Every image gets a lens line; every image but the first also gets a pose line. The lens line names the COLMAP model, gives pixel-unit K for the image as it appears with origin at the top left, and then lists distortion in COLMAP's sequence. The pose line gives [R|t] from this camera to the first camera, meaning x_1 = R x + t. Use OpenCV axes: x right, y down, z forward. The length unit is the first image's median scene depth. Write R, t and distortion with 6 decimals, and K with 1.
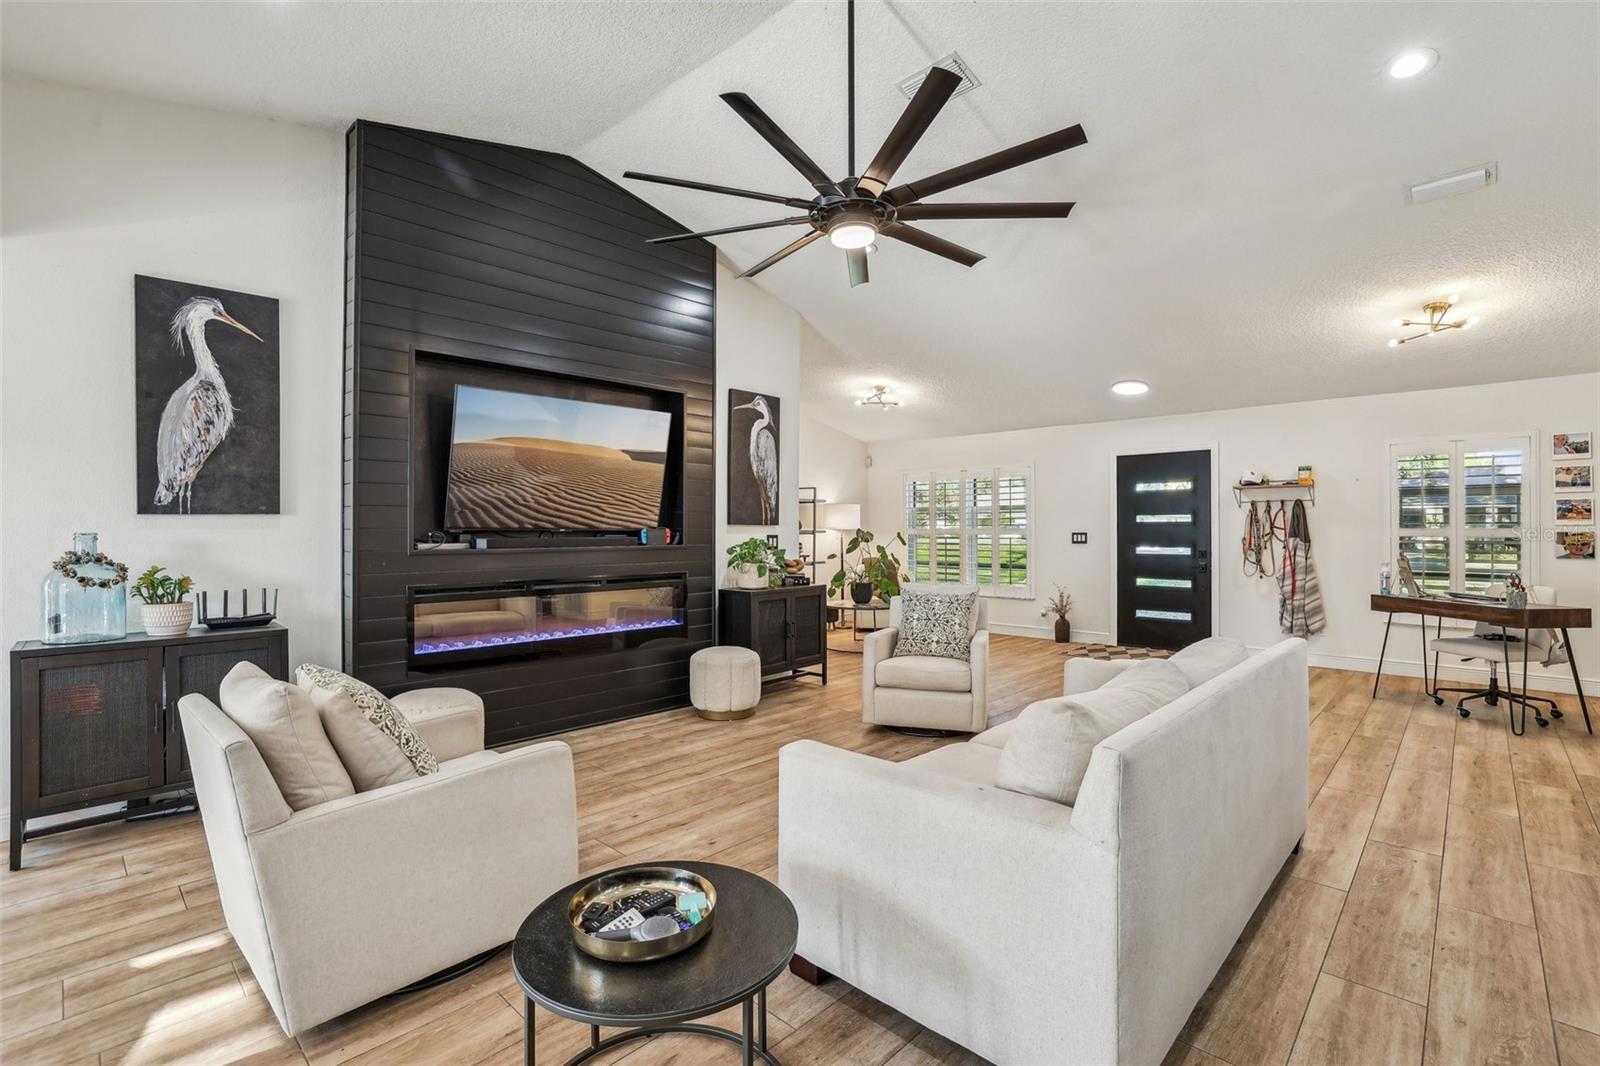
lens RADIAL K [[729.3, 0, 798.1], [0, 729.3, 524.0], [0, 0, 1]] dist [-0.033047, 0.013513]
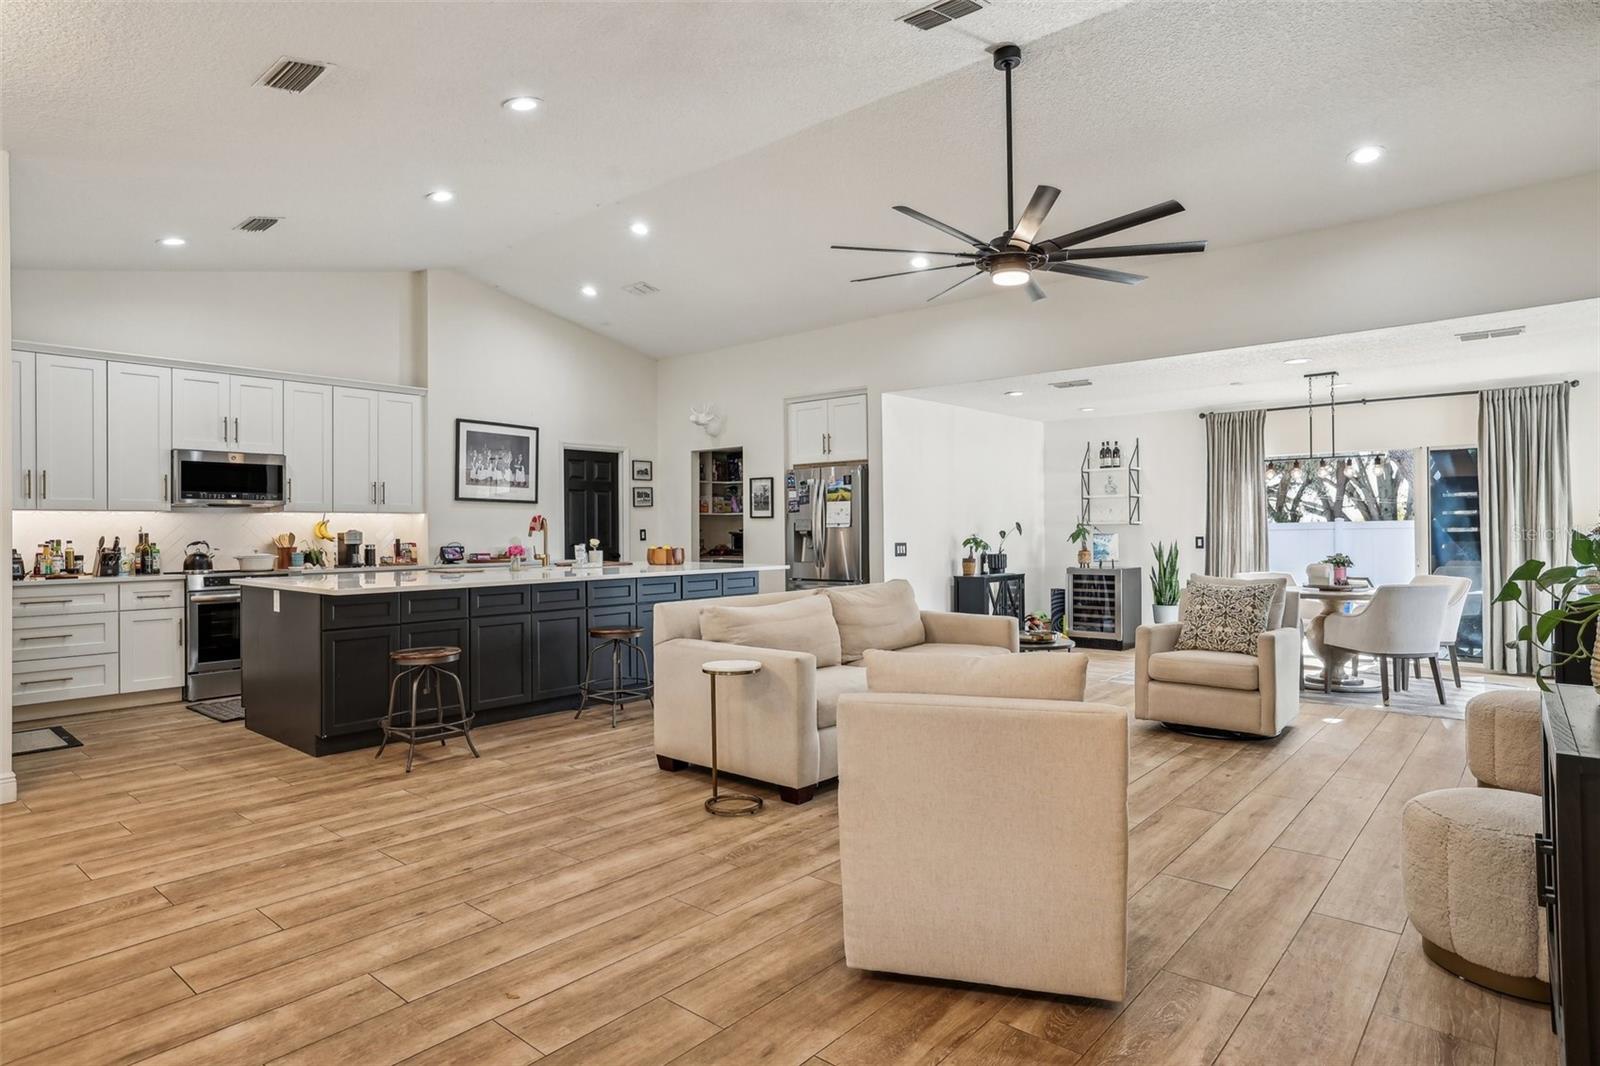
lens RADIAL K [[889.2, 0, 786.7], [0, 889.2, 523.2], [0, 0, 1]] dist [-0.024981, 0.025784]
pose [[-0.999175, 0.009303, -0.039535, 0.281843], [0.009808, 0.999872, -0.012604, 0.021850], [0.039413, -0.012981, -0.999139, 1.343719]]
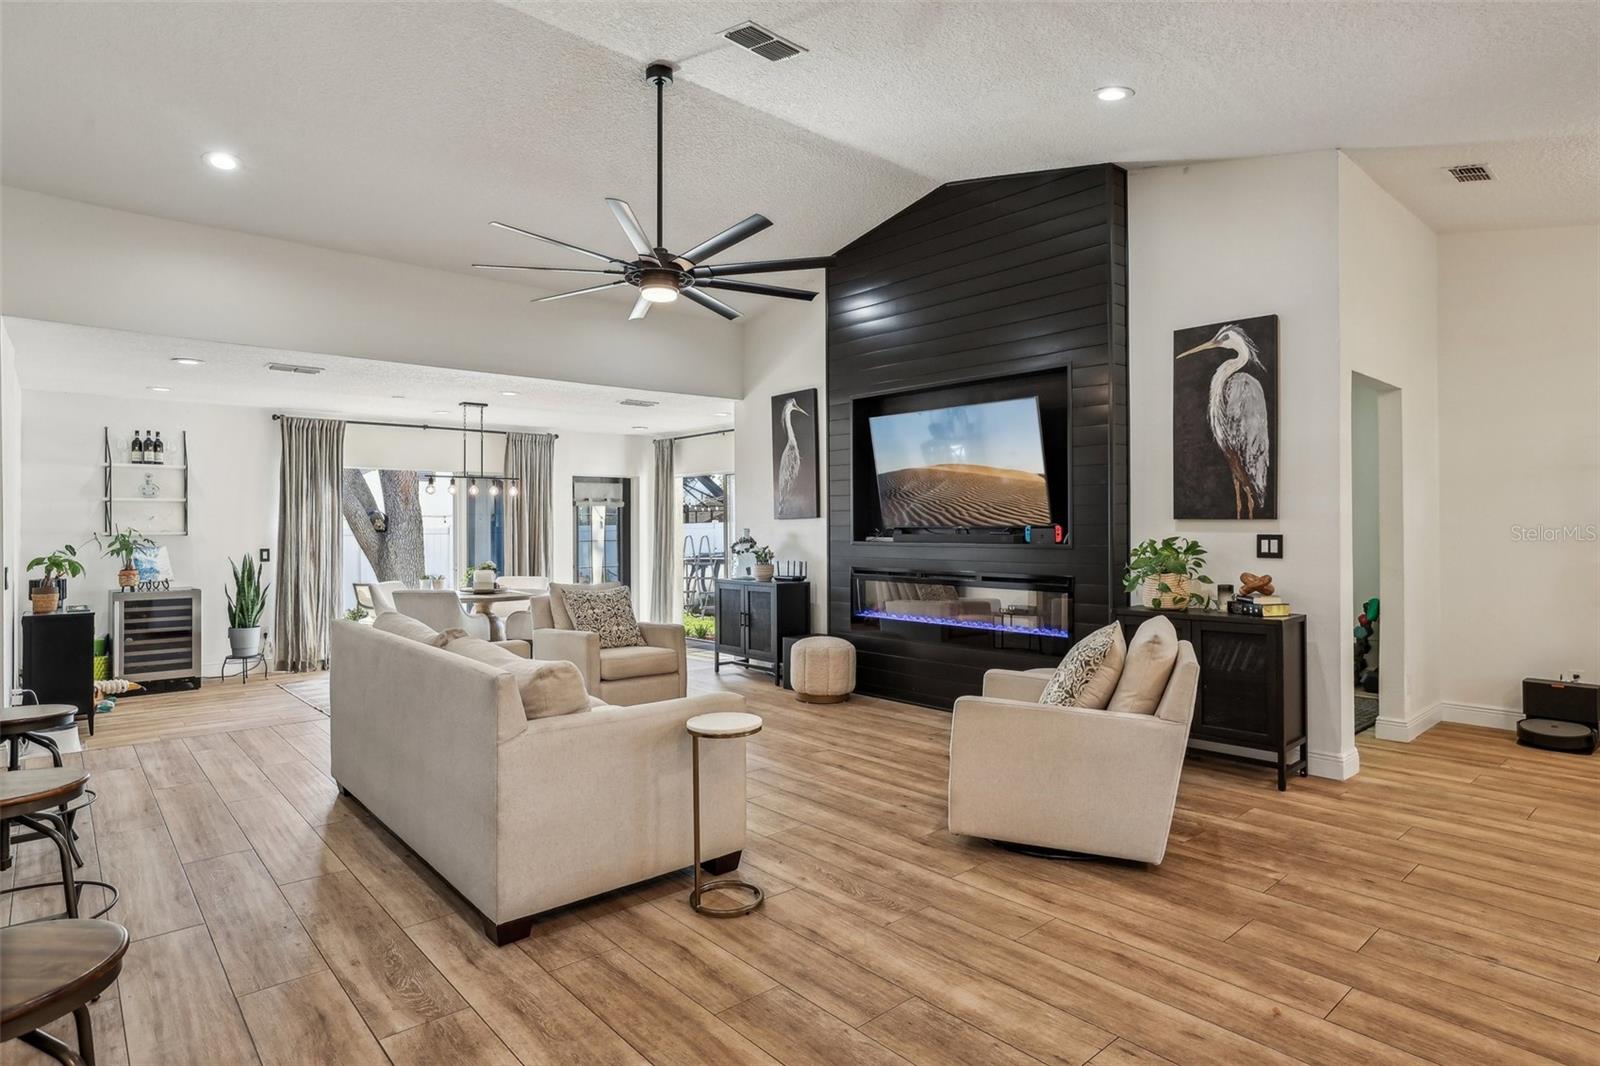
lens RADIAL K [[861.1, 0, 787.3], [0, 861.1, 521.7], [0, 0, 1]] dist [-0.025308, 0.017597]
pose [[-0.096610, -0.004613, -0.995312, 0.824350], [0.009750, 0.999937, -0.005581, 0.004184], [0.995275, -0.010243, -0.096559, 0.730343]]
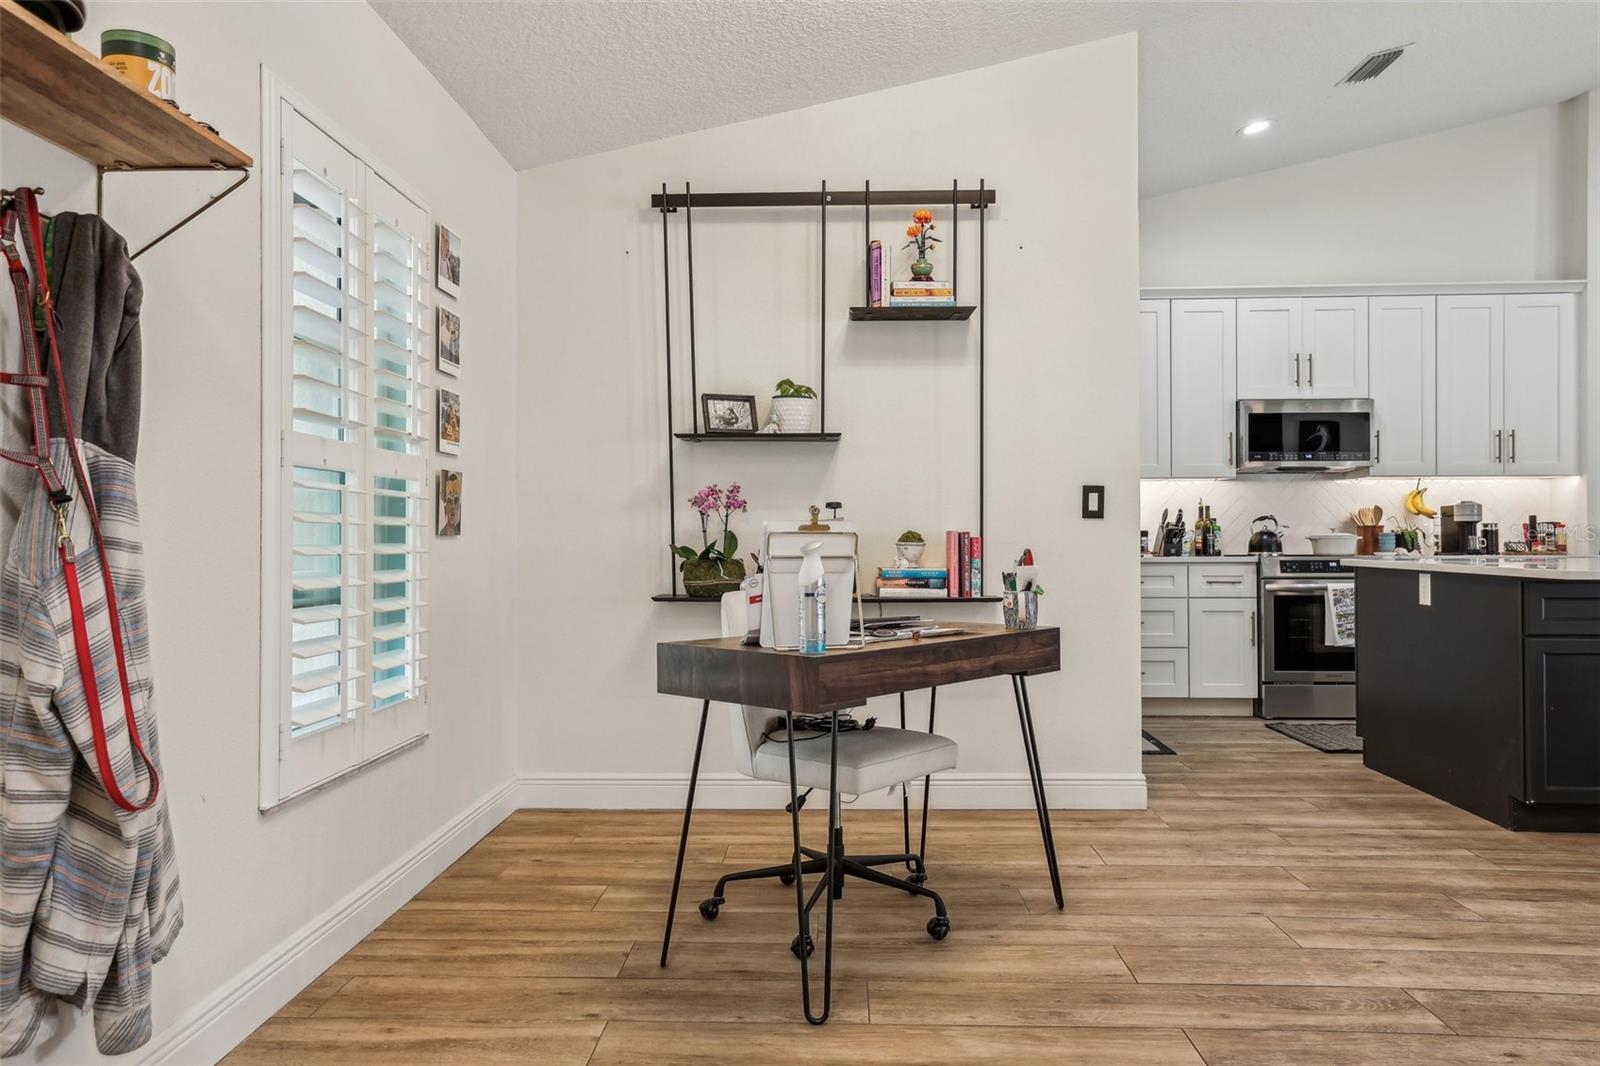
lens RADIAL K [[1121.1, 0, 797.3], [0, 1121.1, 524.8], [0, 0, 1]] dist [0.004564, 0.033385]
pose [[-0.658205, 0.011466, 0.752751, 0.464960], [-0.000087, 0.999883, -0.015307, 0.052269], [-0.752838, -0.010140, -0.658127, 1.274542]]
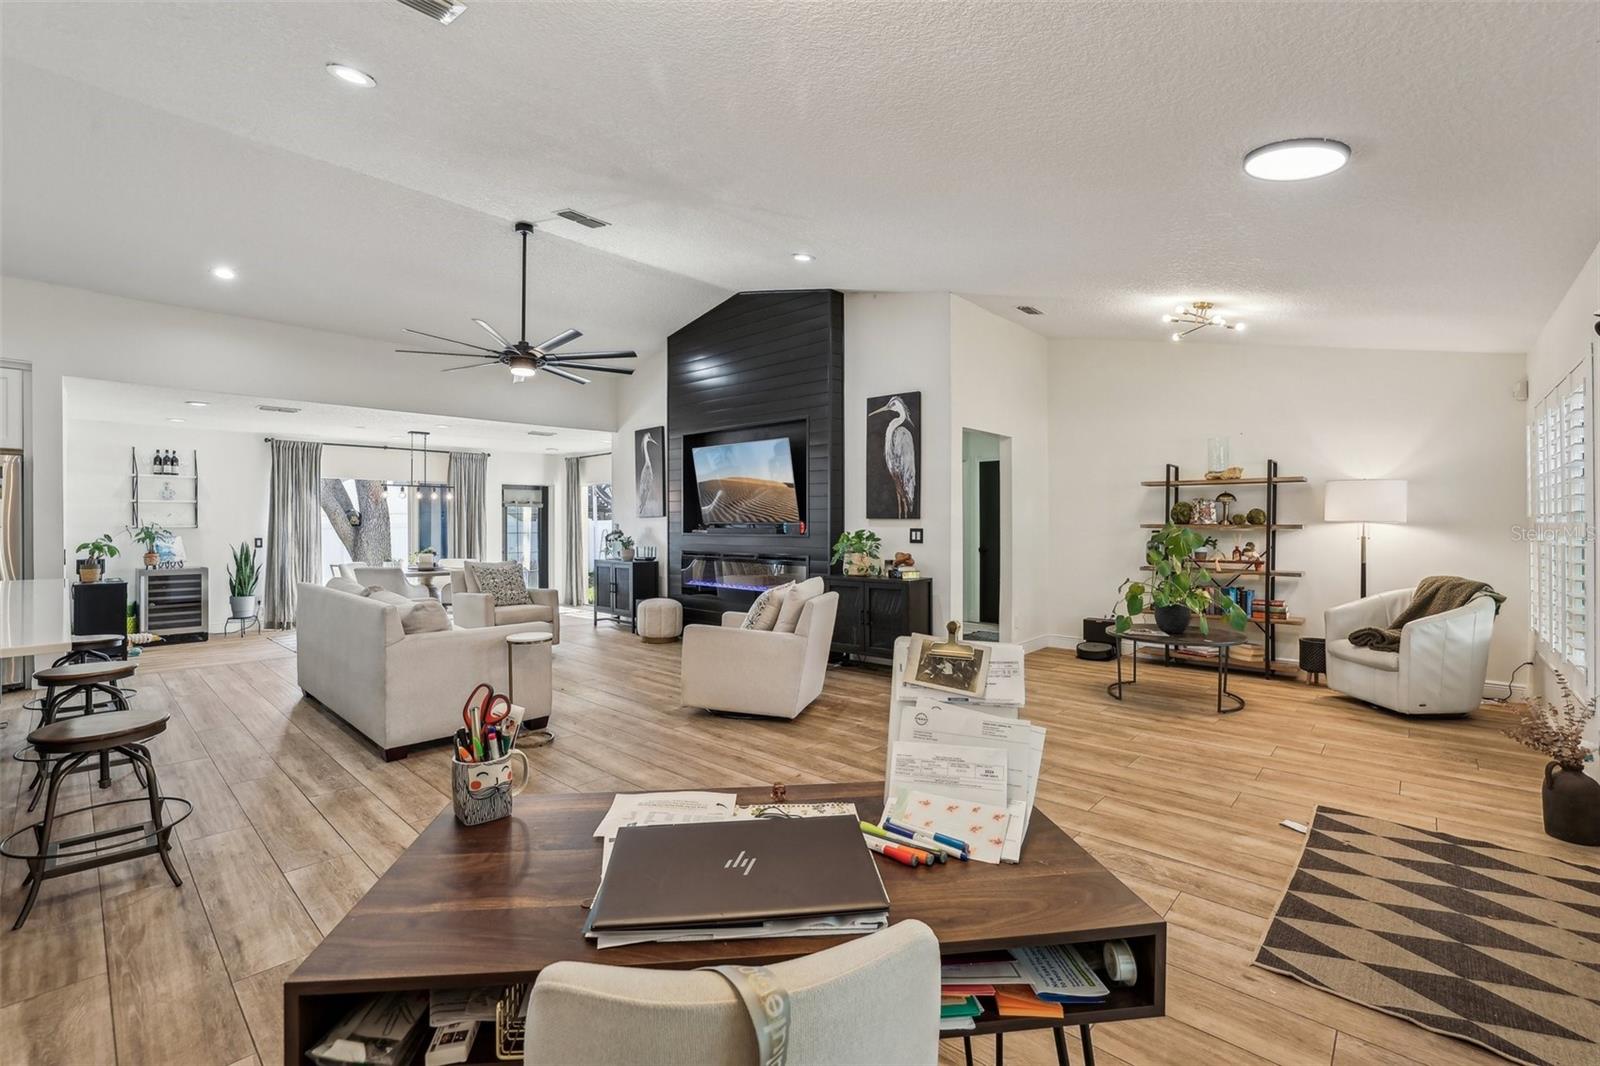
lens RADIAL K [[697.3, 0, 786.9], [0, 697.3, 522.1], [0, 0, 1]] dist [-0.043483, 0.015462]
pose [[0.004734, -0.000523, -0.999989, 1.032260], [0.006664, 0.999978, -0.000492, 0.005862], [0.999967, -0.006662, 0.004738, 0.908201]]
